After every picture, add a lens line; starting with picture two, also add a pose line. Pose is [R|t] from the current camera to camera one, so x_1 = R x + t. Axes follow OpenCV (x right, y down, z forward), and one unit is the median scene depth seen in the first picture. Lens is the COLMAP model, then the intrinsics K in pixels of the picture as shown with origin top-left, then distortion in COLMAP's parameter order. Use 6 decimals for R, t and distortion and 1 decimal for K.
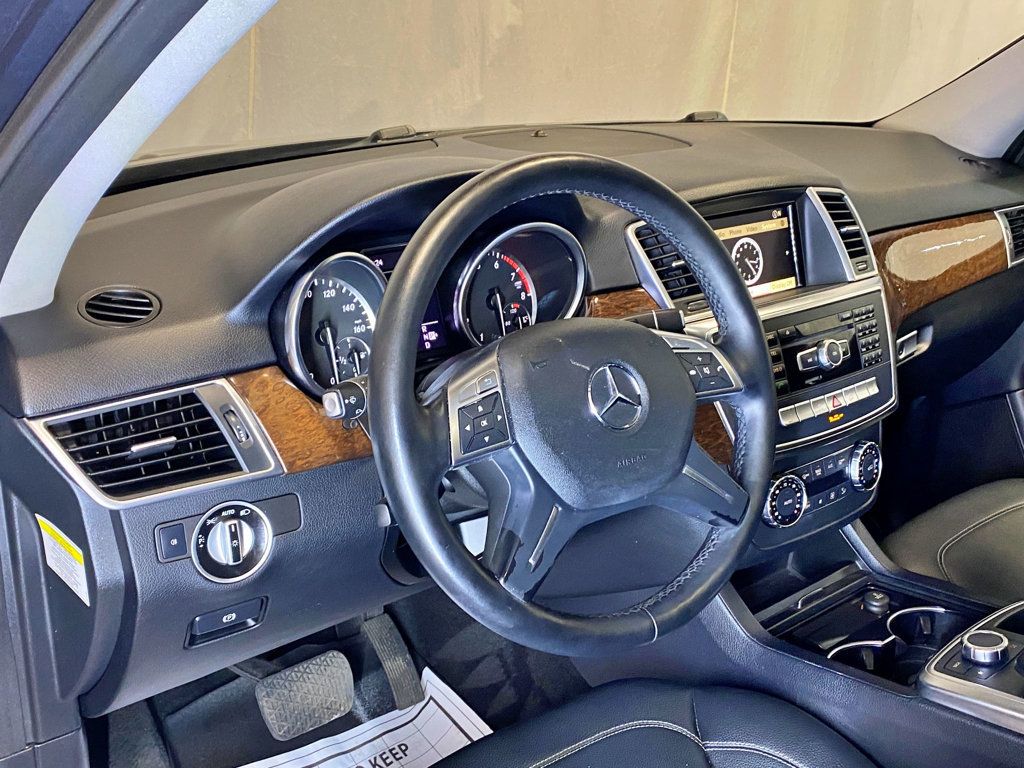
lens RADIAL K [[1046.7, 0, 508.2], [0, 1046.7, 390.8], [0, 0, 1]] dist [0.045632, 0.000000]
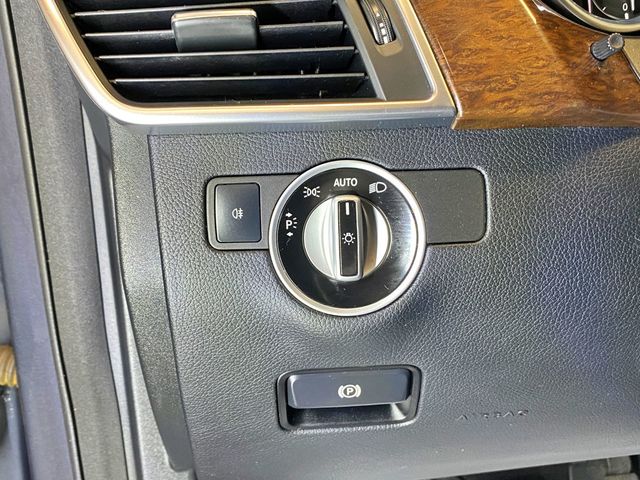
lens RADIAL K [[654.2, 0, 325.0], [0, 654.2, 239.1], [0, 0, 1]] dist [0.045632, 0.000000]
pose [[0.853813, 0.068835, -0.516008, -0.100394], [-0.120706, 0.990383, -0.067610, 0.164154], [0.506392, 0.120011, 0.853911, 0.698904]]
